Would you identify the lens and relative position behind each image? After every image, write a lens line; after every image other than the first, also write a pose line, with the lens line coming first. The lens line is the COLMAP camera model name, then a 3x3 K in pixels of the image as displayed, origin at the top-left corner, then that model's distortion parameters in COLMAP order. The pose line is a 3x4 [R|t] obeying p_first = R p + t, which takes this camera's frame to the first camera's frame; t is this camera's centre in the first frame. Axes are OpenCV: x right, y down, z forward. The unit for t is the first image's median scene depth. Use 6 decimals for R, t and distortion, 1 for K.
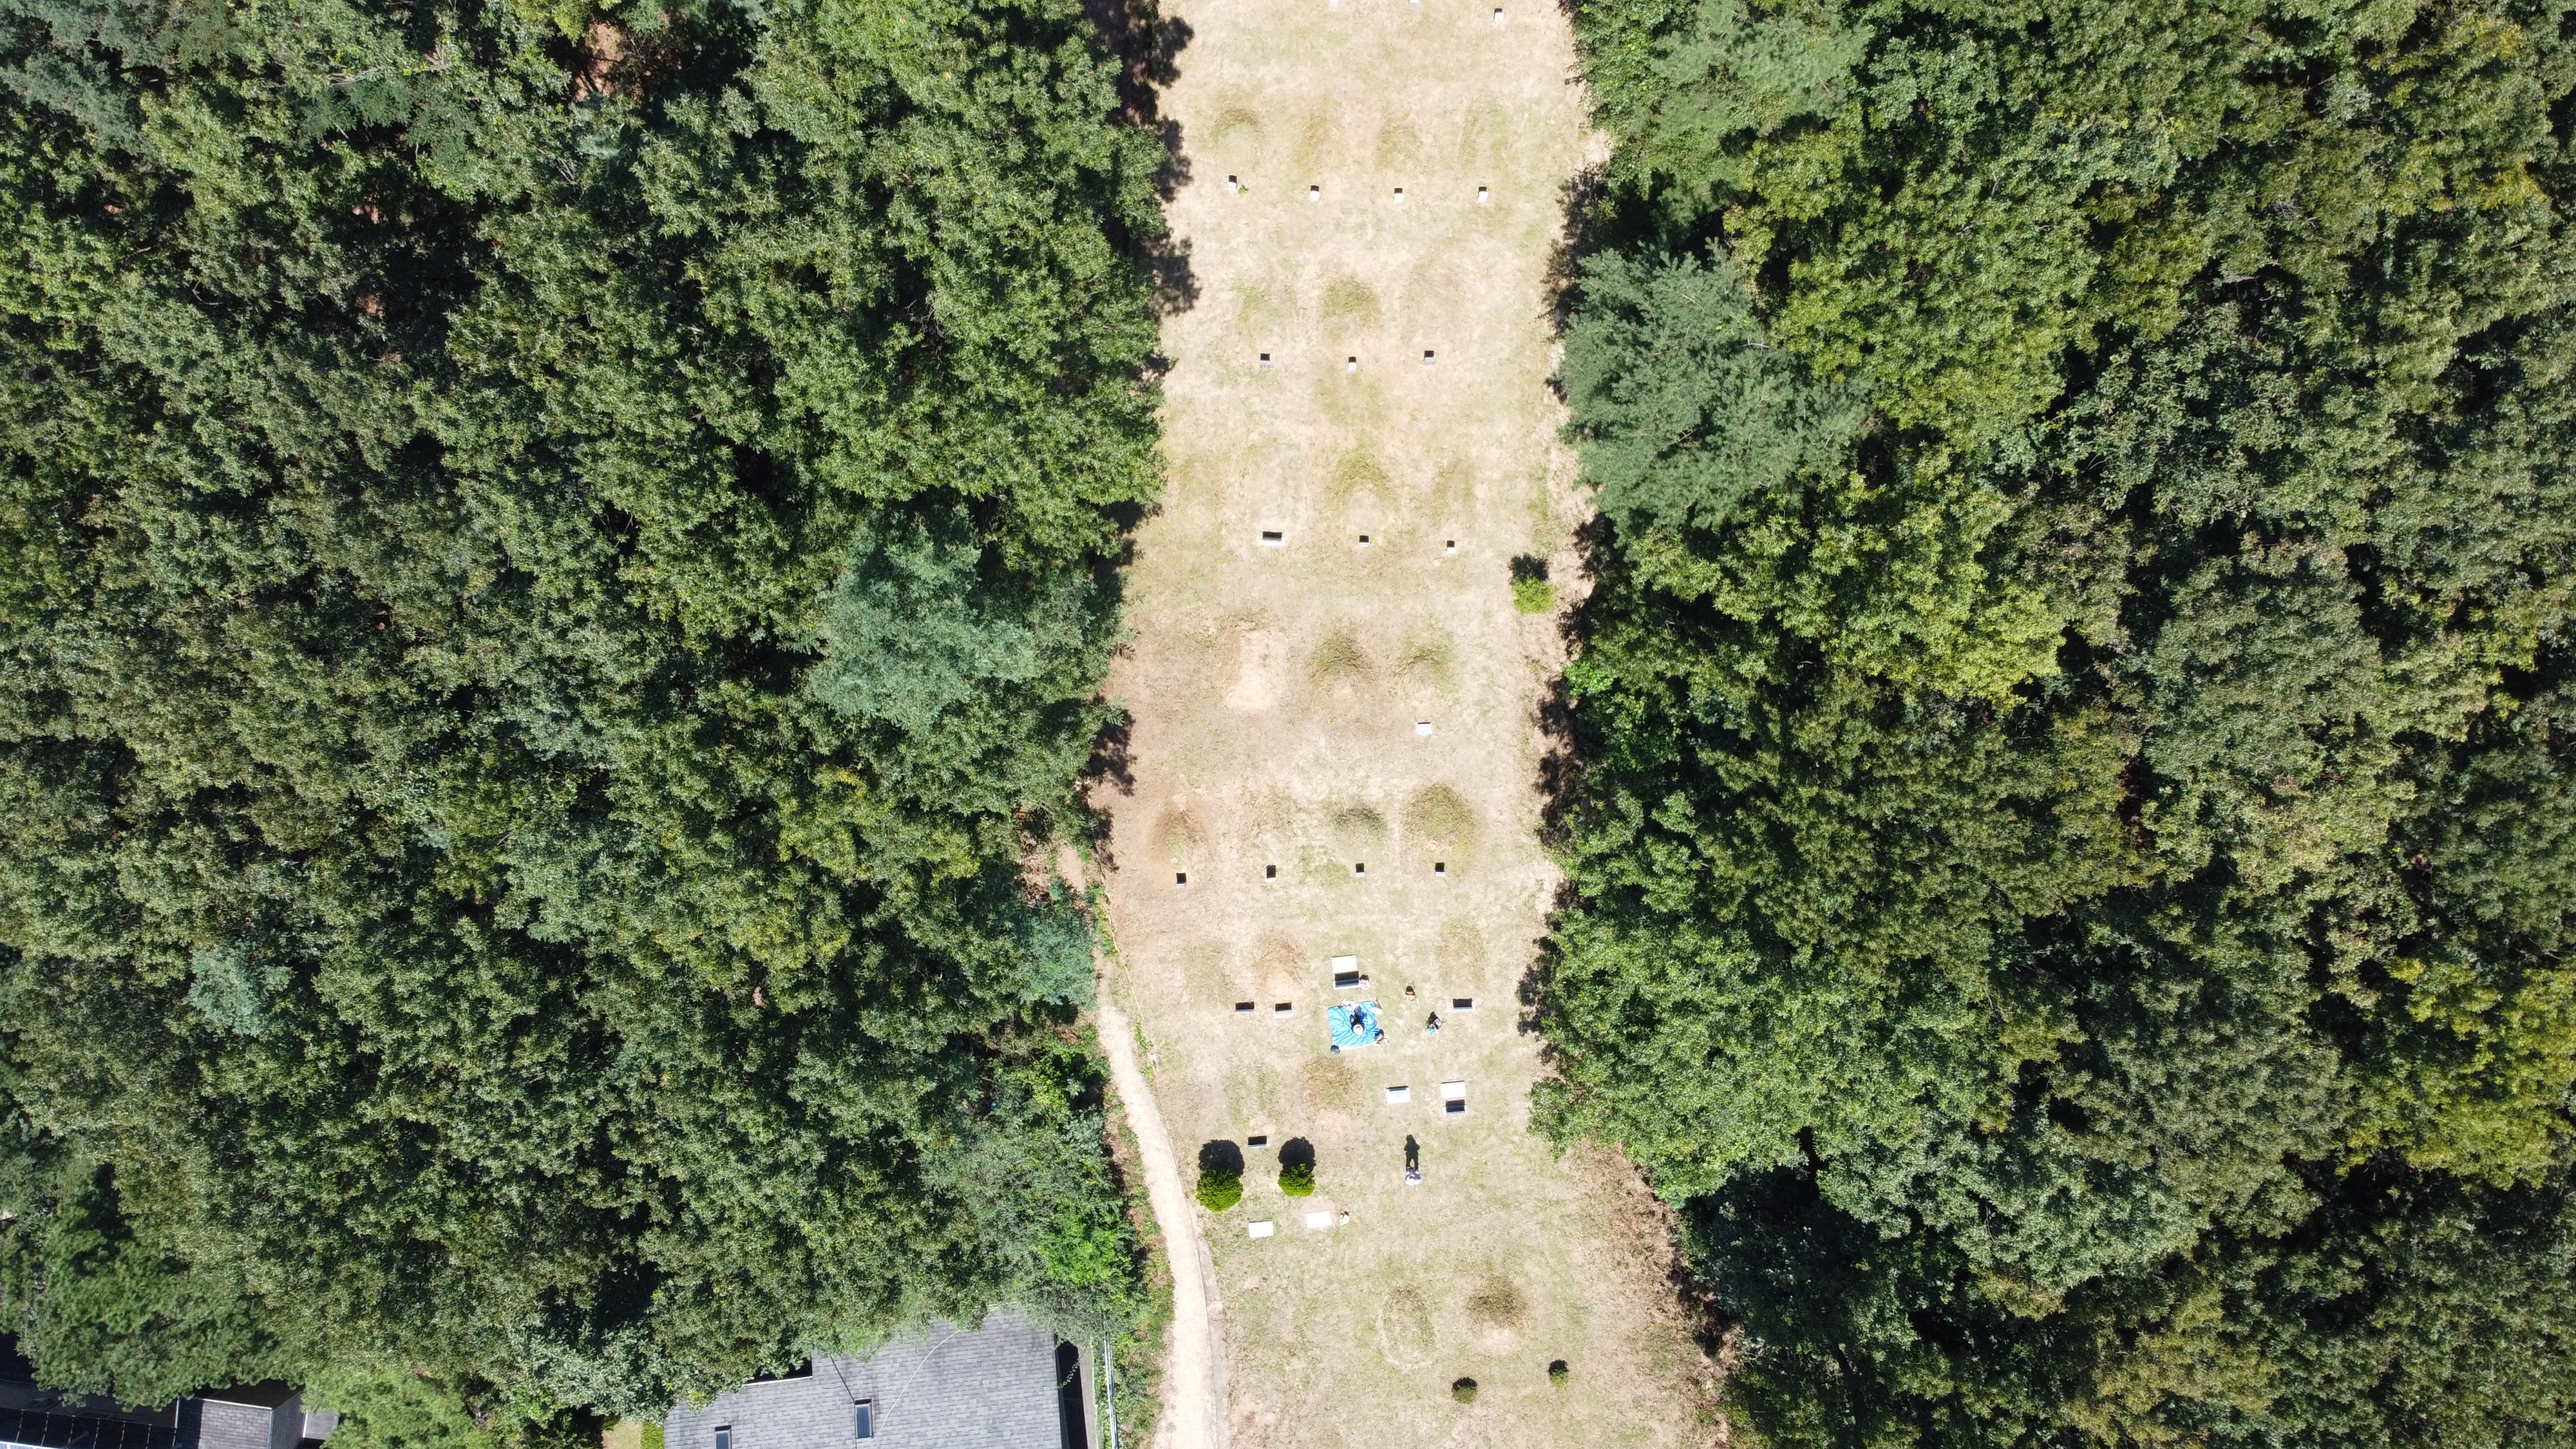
lens RADIAL K [[1808.6, 0, 1279.4], [0, 1808.6, 730.5], [0, 0, 1]] dist [0.003274, -0.000102]
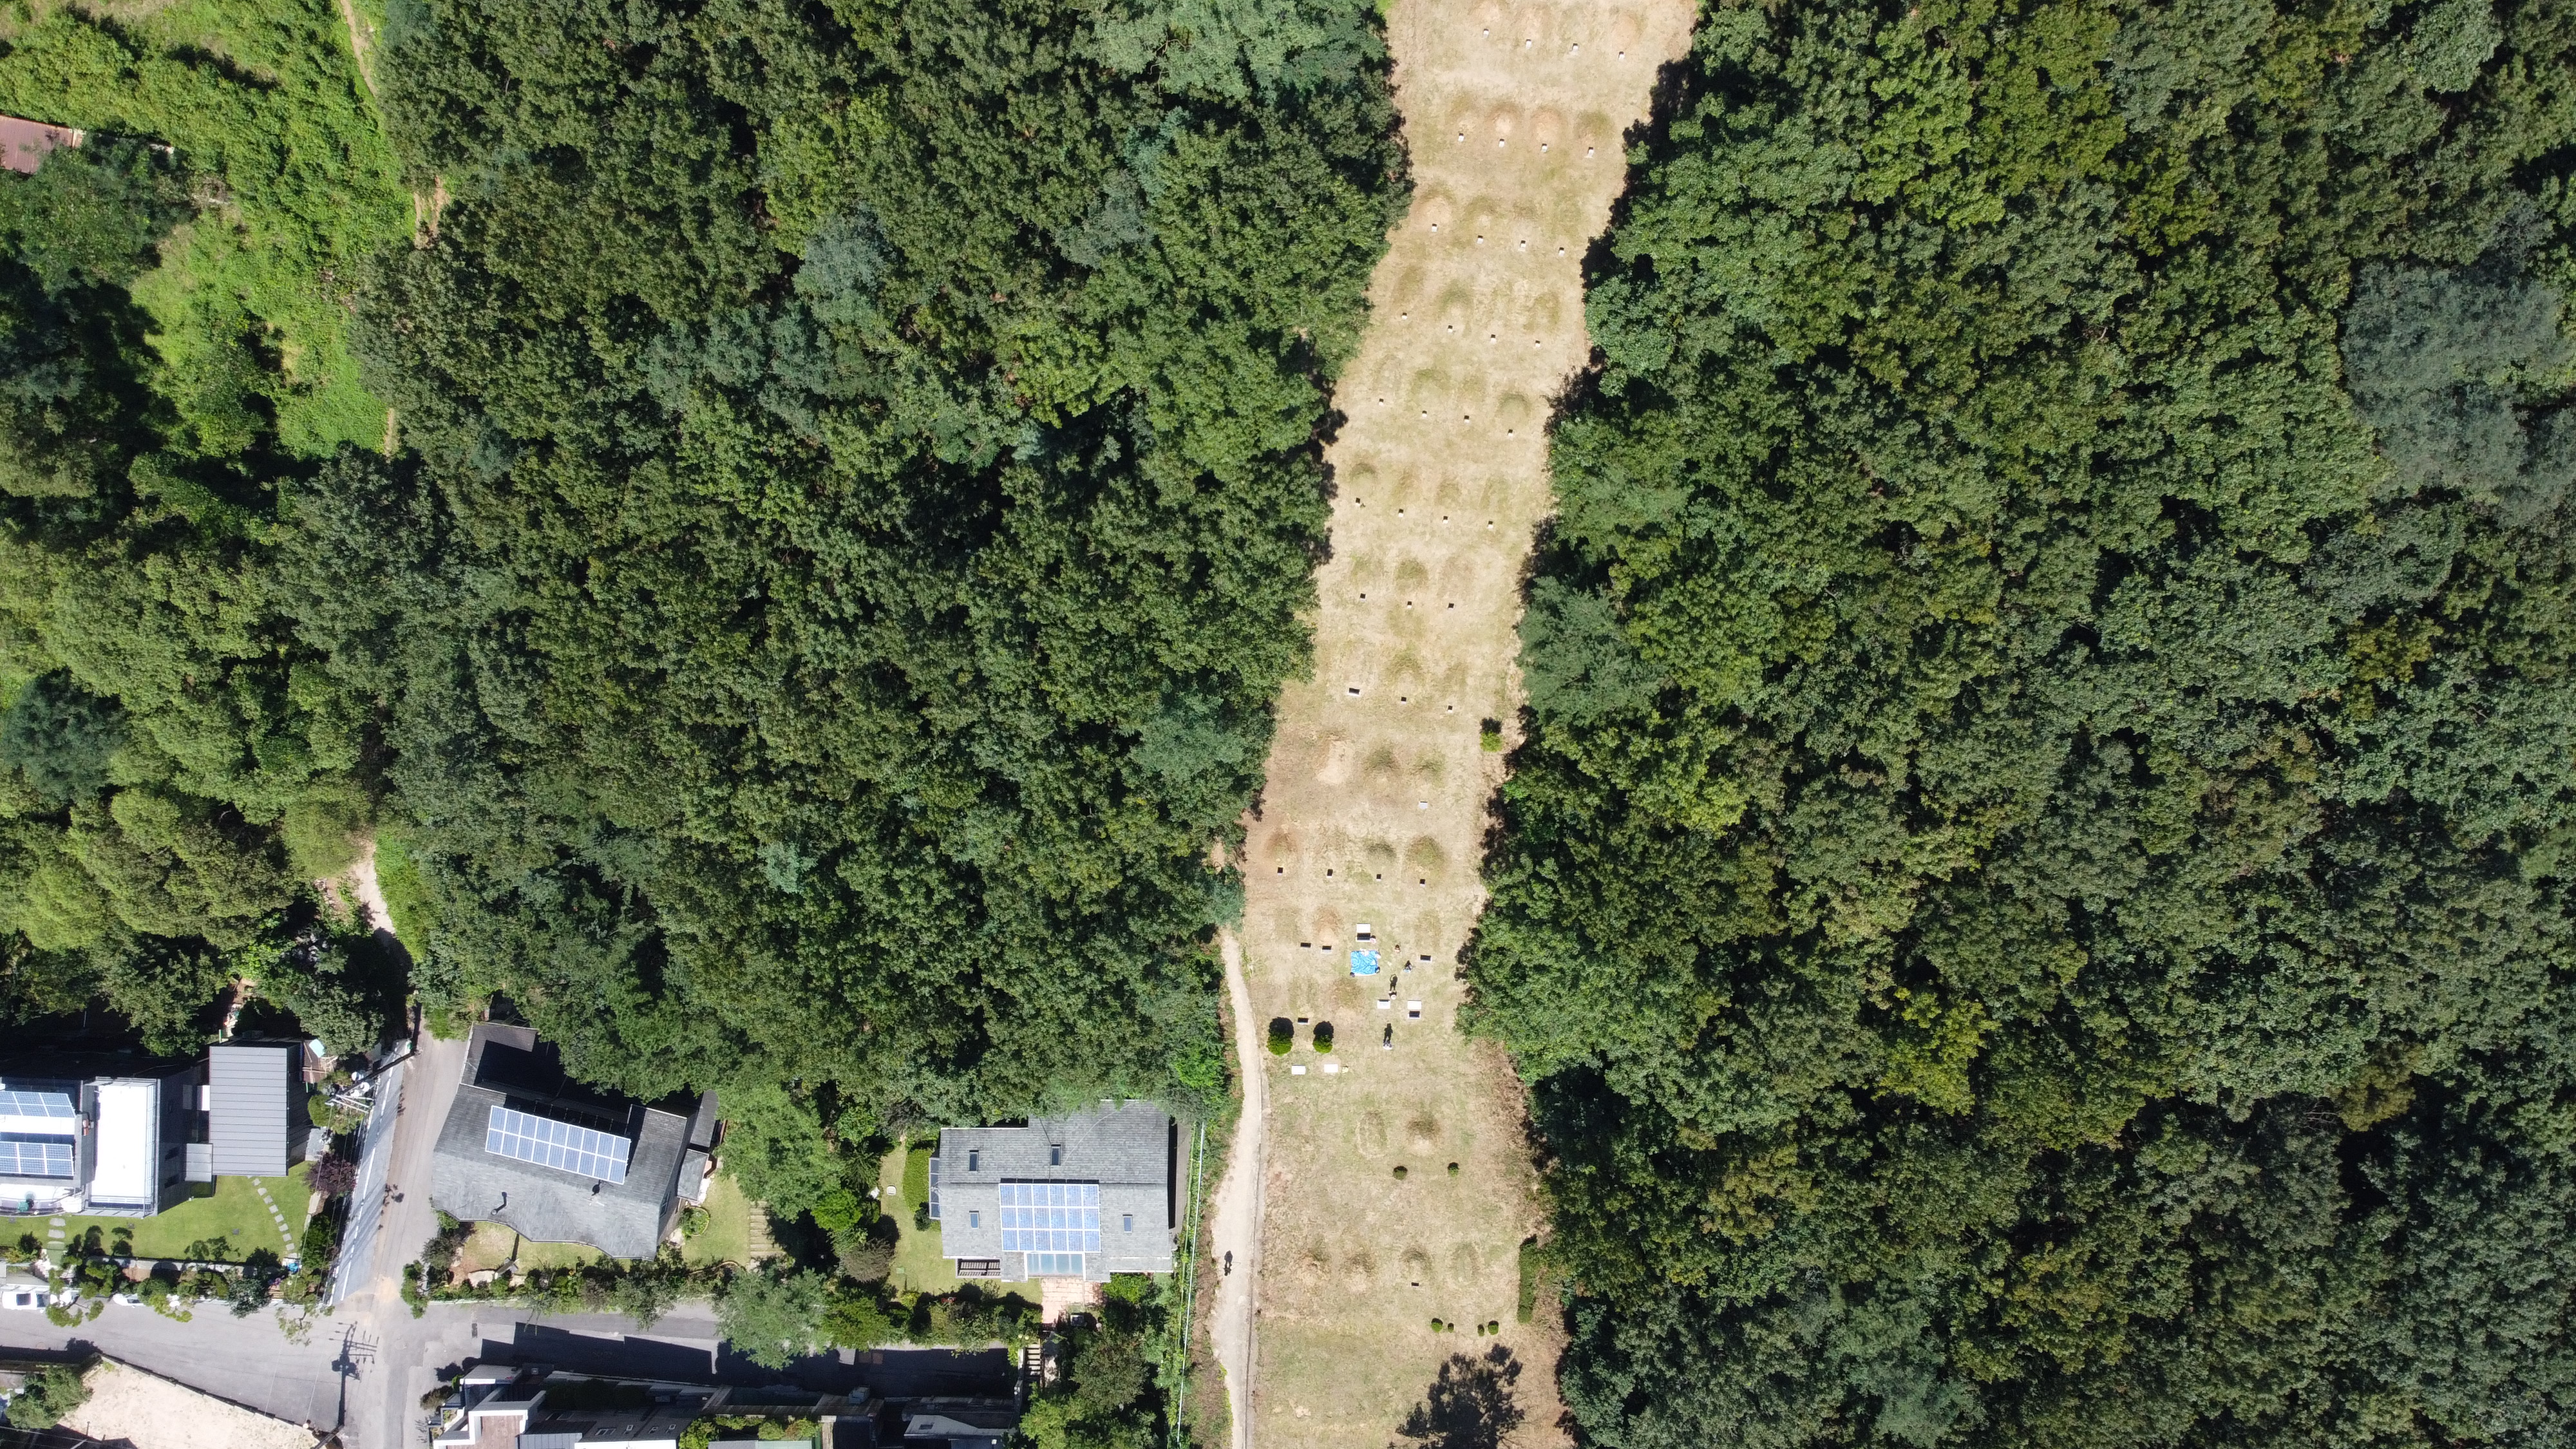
lens RADIAL K [[1808.6, 0, 1295.7], [0, 1808.6, 719.8], [0, 0, 1]] dist [0.003274, -0.000102]
pose [[0.992103, 0.124088, 0.018292, -0.105319], [-0.123930, 0.992245, -0.009525, -0.060687], [-0.019332, 0.007183, 0.999787, -0.941377]]
